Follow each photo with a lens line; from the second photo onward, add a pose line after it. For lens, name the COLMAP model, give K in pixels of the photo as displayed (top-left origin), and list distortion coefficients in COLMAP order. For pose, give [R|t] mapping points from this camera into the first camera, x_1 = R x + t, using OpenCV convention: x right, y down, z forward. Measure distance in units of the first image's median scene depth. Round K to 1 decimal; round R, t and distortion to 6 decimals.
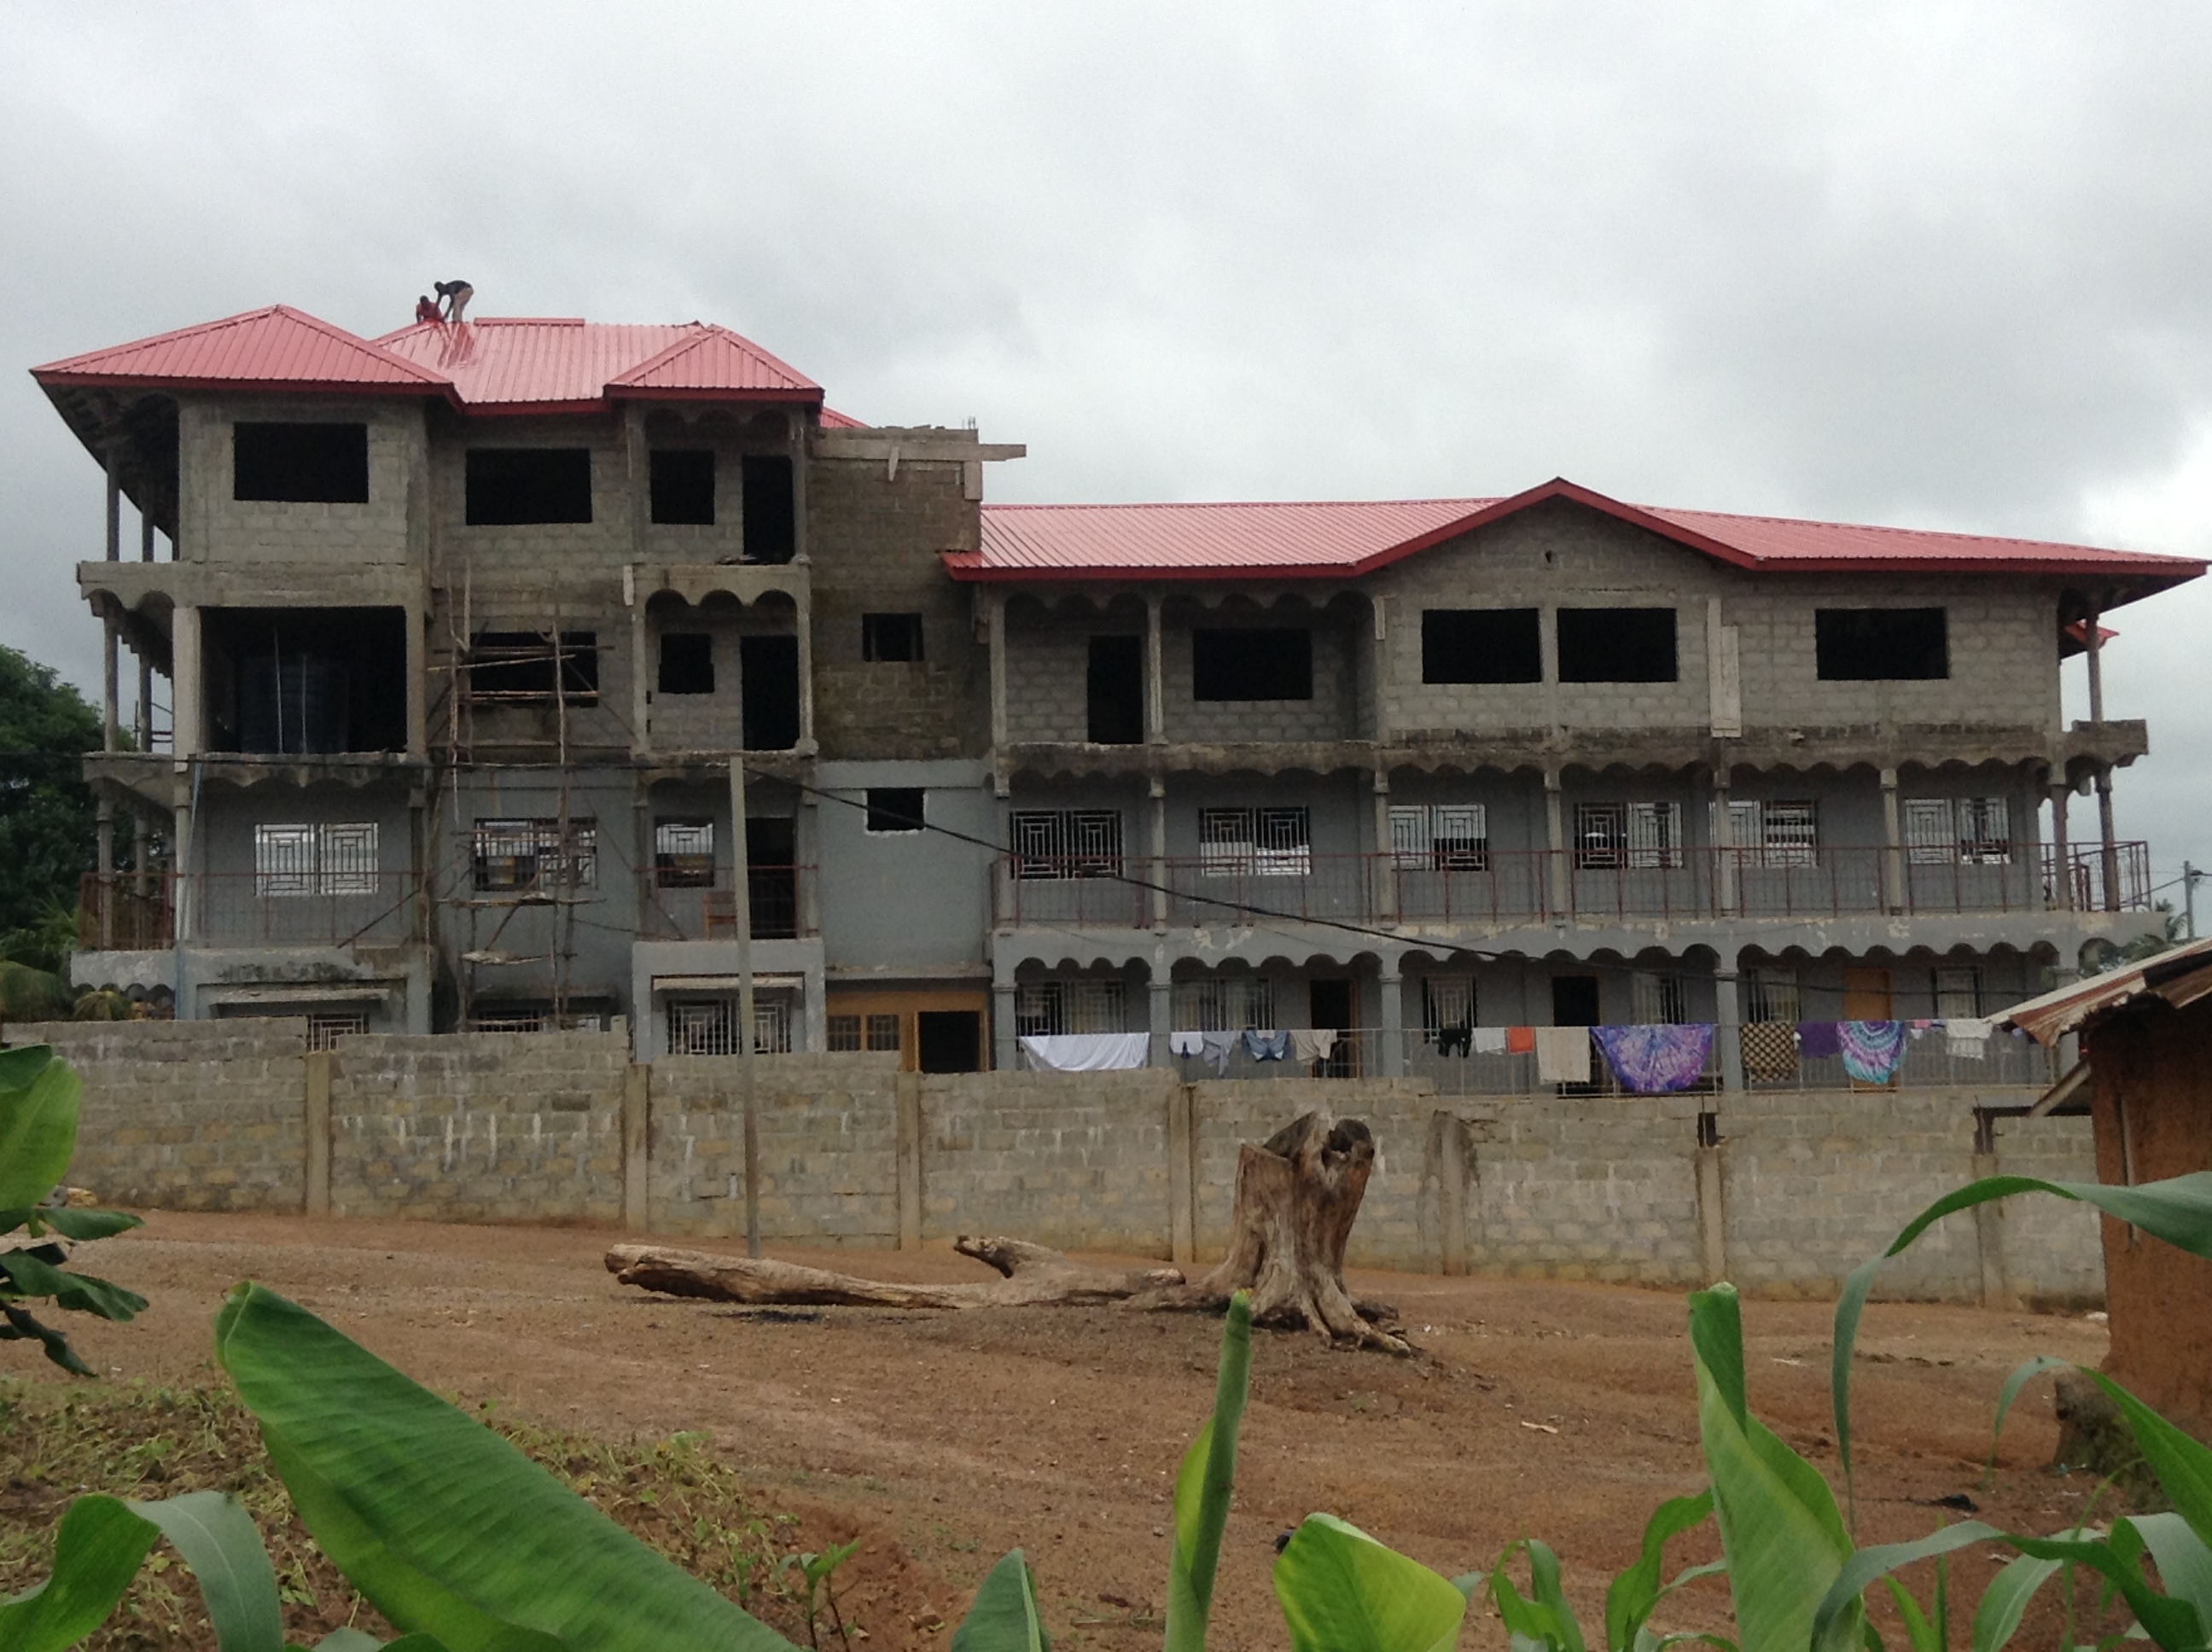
lens RADIAL K [[2079.3, 0, 1106.0], [0, 2079.3, 826.0], [0, 0, 1]] dist [0.120379, -0.256431]
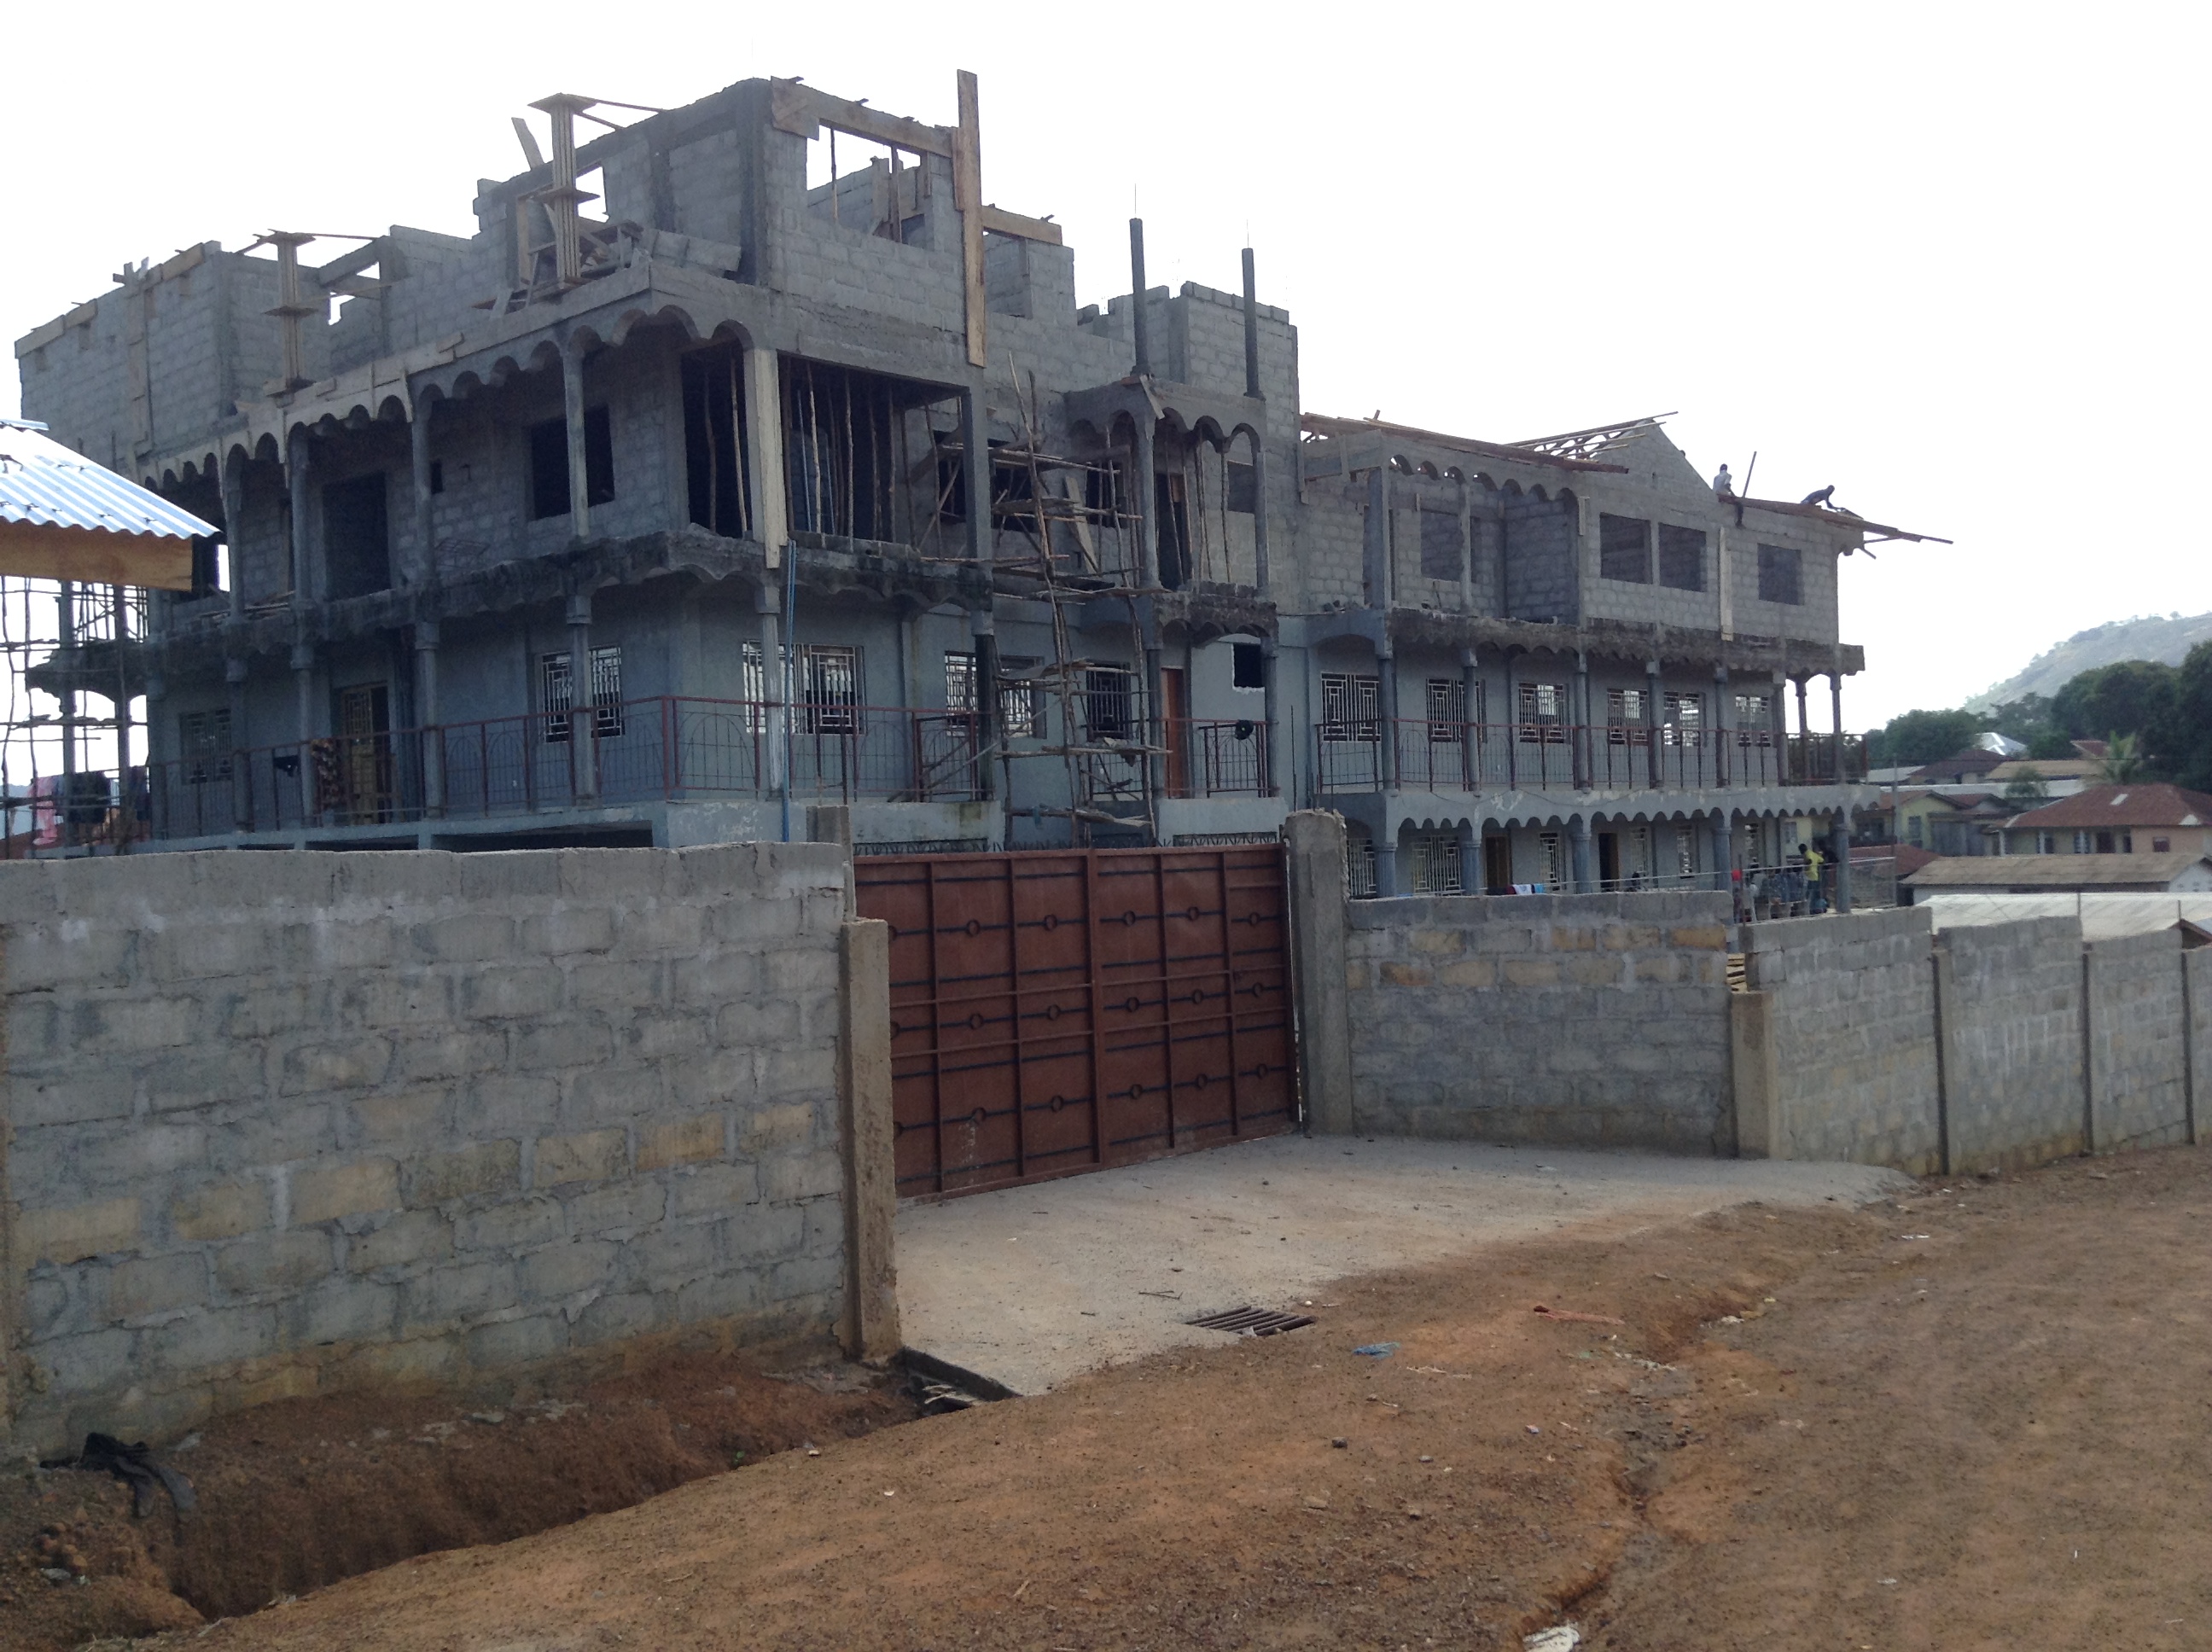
lens RADIAL K [[2079.3, 0, 1106.0], [0, 2079.3, 826.0], [0, 0, 1]] dist [0.120379, -0.256431]
pose [[0.732134, 0.000670, 0.681161, -0.822635], [-0.056757, 0.996582, 0.060024, 0.013502], [-0.678792, -0.082607, 0.729669, 0.339735]]
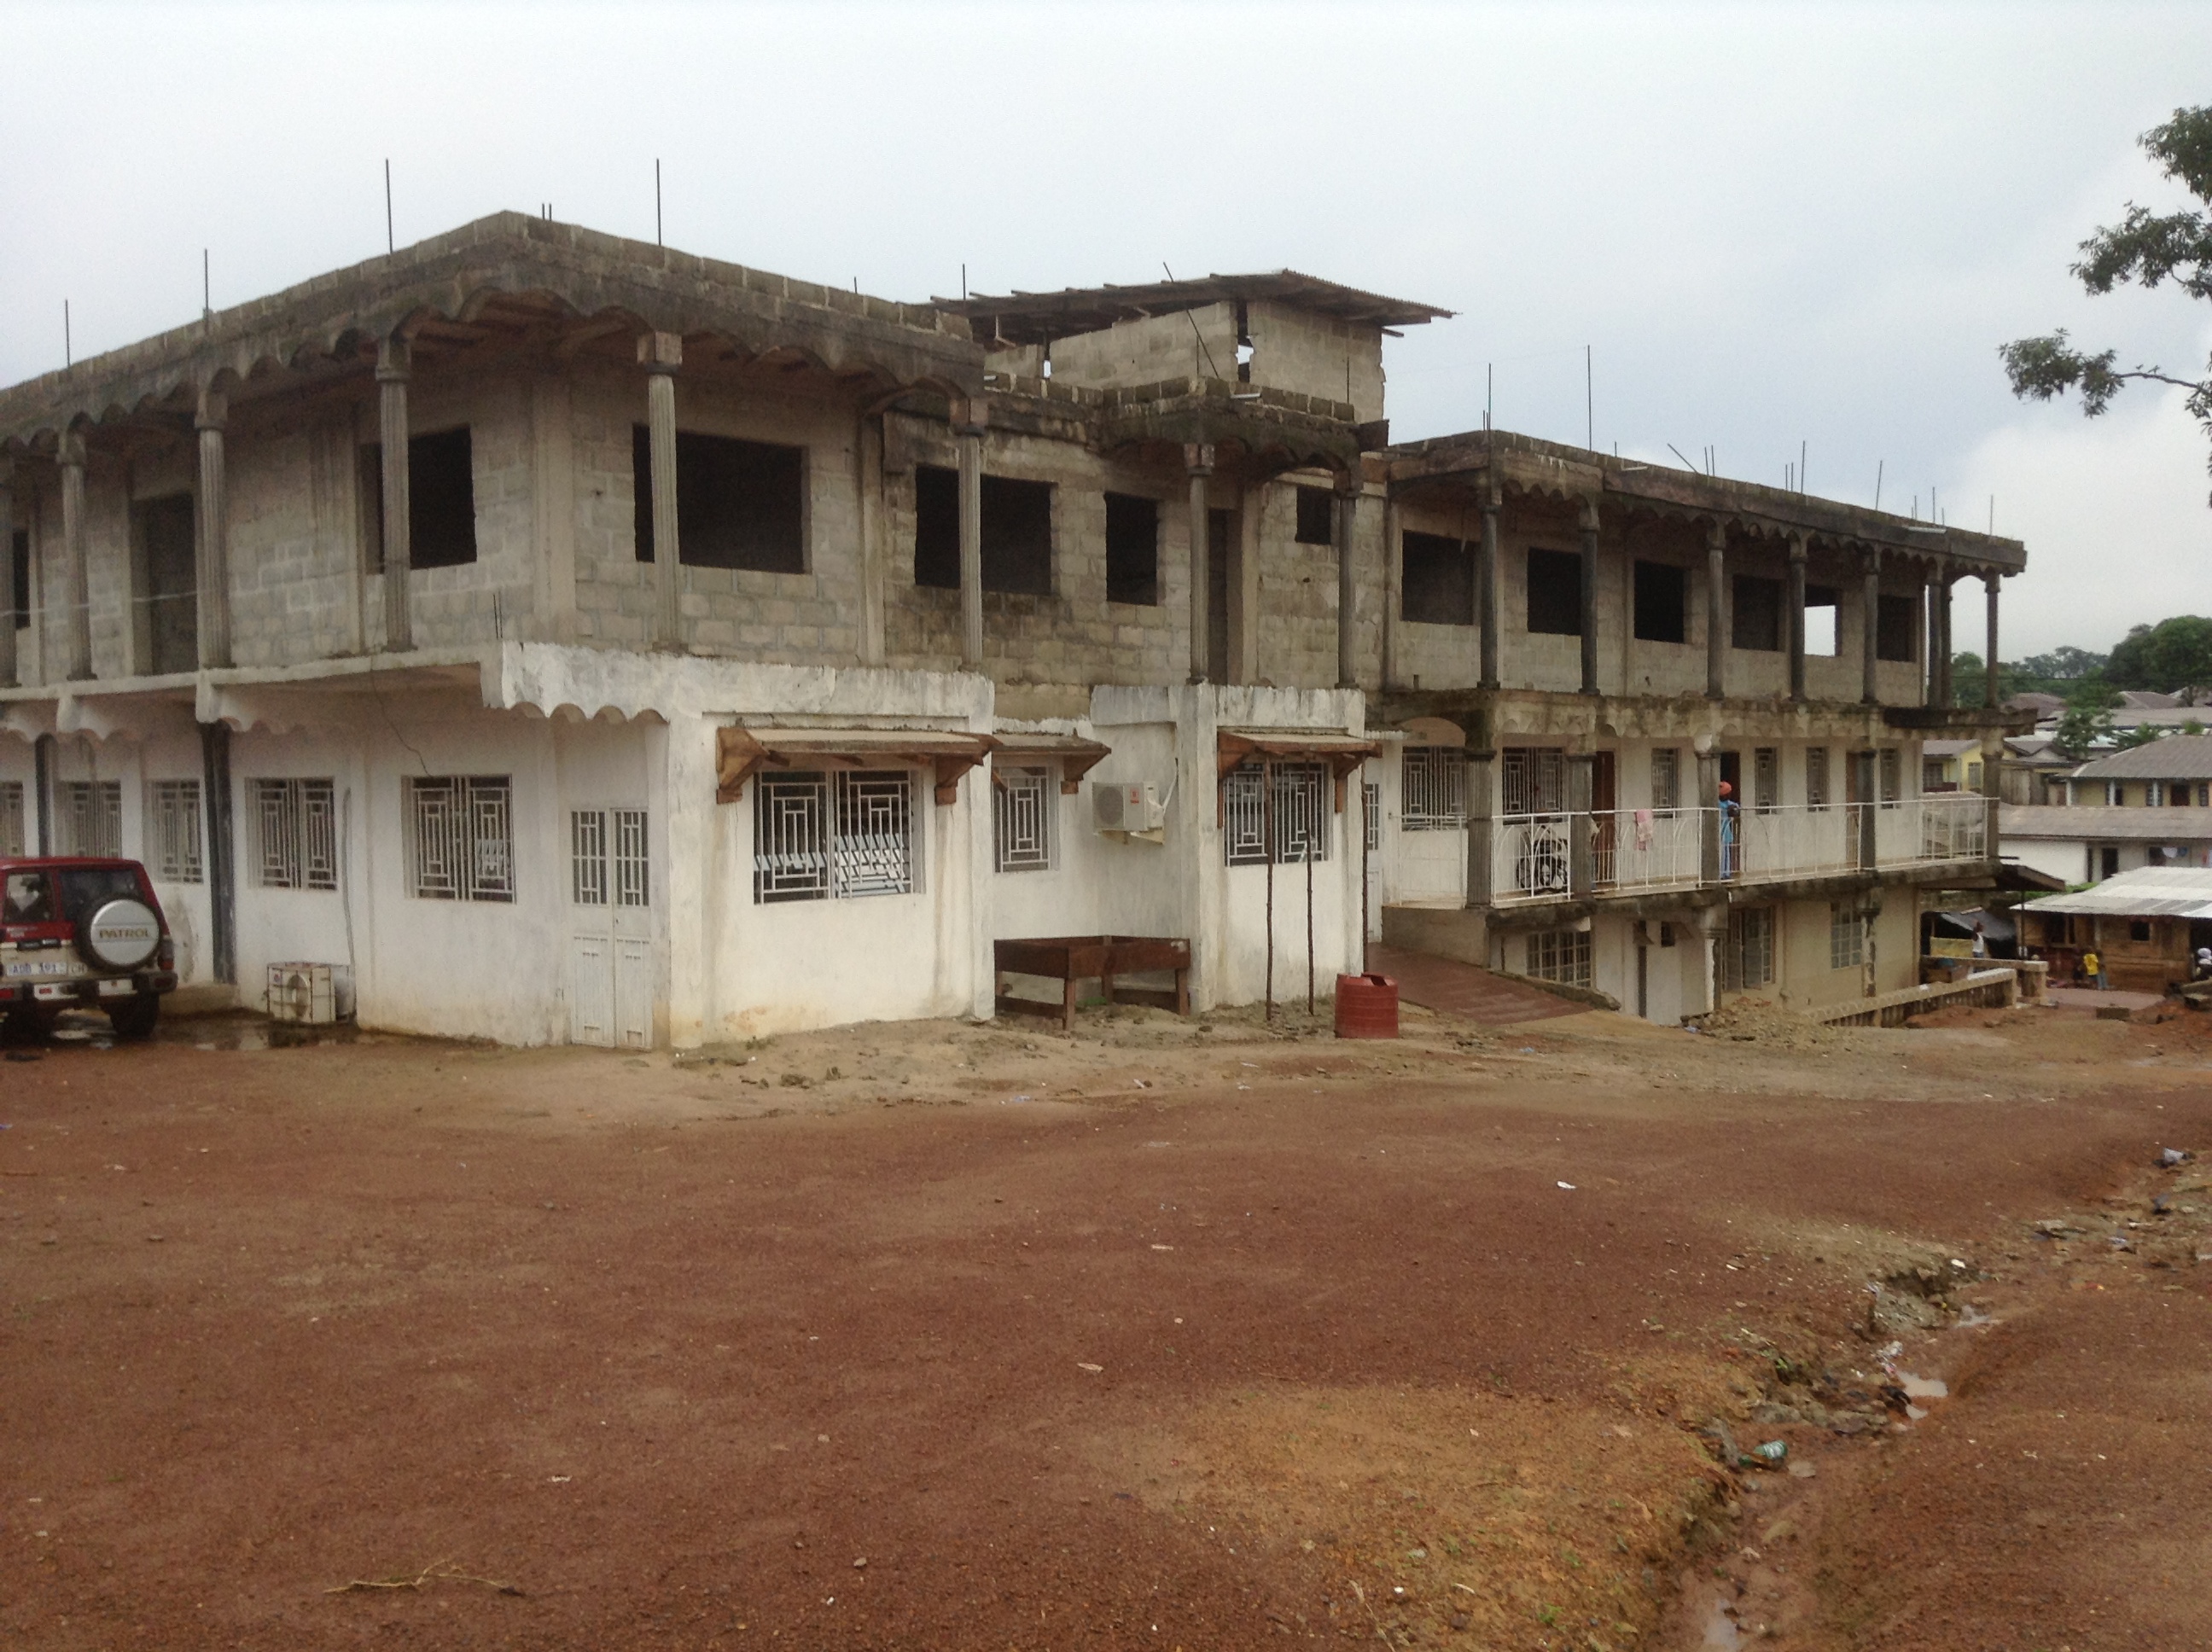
lens RADIAL K [[2079.3, 0, 1106.0], [0, 2079.3, 826.0], [0, 0, 1]] dist [0.120379, -0.256431]
pose [[0.735431, 0.002000, 0.677597, -0.685994], [-0.091123, 0.991204, 0.095975, 0.041336], [-0.671445, -0.132328, 0.729144, 0.491178]]
